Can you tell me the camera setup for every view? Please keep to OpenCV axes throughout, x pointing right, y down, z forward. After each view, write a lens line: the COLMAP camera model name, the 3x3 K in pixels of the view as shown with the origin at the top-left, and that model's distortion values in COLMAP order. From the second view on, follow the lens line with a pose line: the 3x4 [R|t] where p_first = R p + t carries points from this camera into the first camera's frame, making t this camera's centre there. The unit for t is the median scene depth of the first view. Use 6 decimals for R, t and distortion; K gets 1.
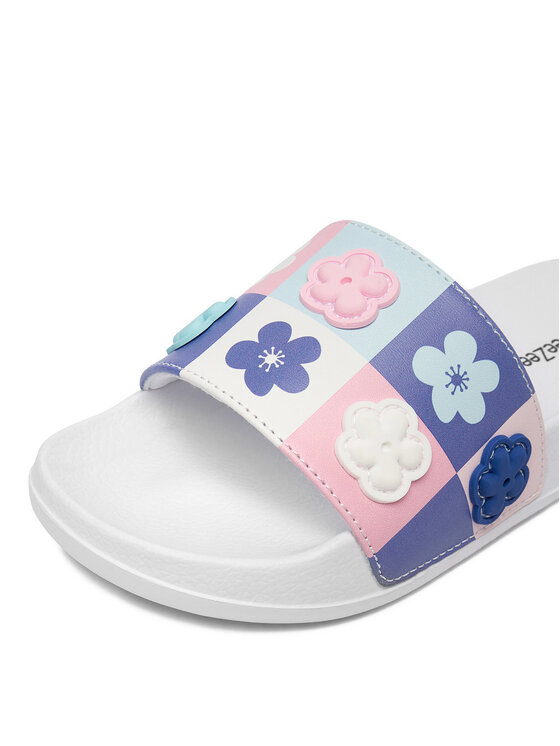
lens RADIAL K [[965.1, 0, 280.0], [0, 965.1, 373.0], [0, 0, 1]] dist [-0.006366, -0.000697]
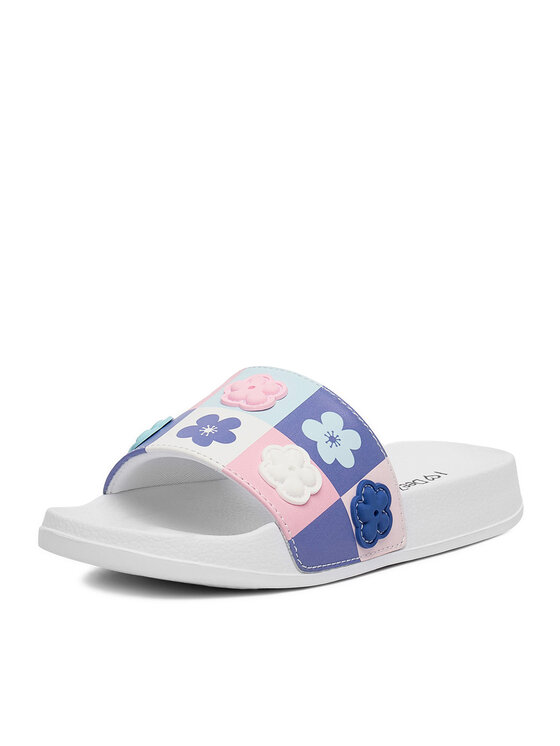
lens RADIAL K [[1776.6, 0, 280.0], [0, 1776.6, 373.0], [0, 0, 1]] dist [0.011182, 0.053267]
pose [[0.985391, -0.046596, 0.163810, -0.341837], [0.113640, 0.896300, -0.428640, 1.082552], [-0.126850, 0.440993, 0.888501, -1.473940]]
